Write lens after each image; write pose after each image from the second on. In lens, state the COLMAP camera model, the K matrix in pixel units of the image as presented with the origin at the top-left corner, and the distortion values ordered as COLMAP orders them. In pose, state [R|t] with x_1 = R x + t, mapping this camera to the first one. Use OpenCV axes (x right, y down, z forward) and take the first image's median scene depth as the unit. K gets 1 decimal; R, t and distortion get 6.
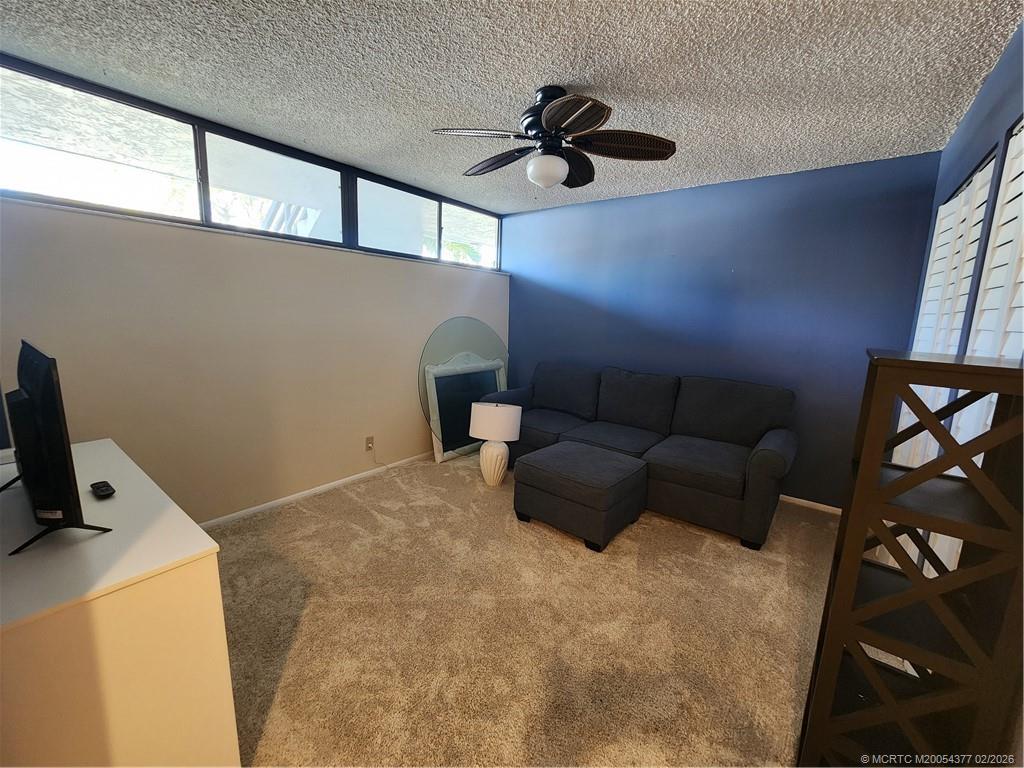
lens RADIAL K [[425.7, 0, 510.5], [0, 425.7, 380.9], [0, 0, 1]] dist [-0.001514, -0.000359]
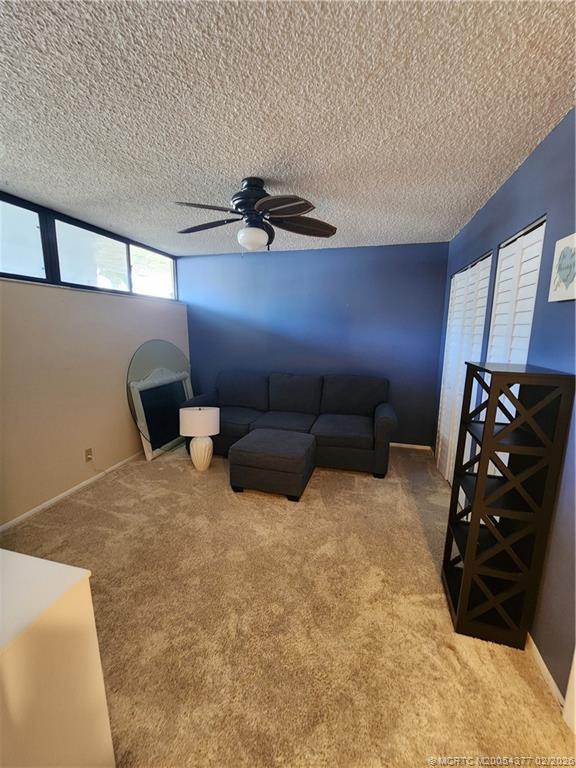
lens RADIAL K [[319.3, 0, 288.0], [0, 319.3, 384.0], [0, 0, 1]] dist [-0.001514, -0.000359]
pose [[0.918538, -0.089535, 0.385060, -0.176931], [0.080325, 0.995967, 0.039973, -0.040350], [-0.387086, -0.005787, 0.922026, 0.000532]]
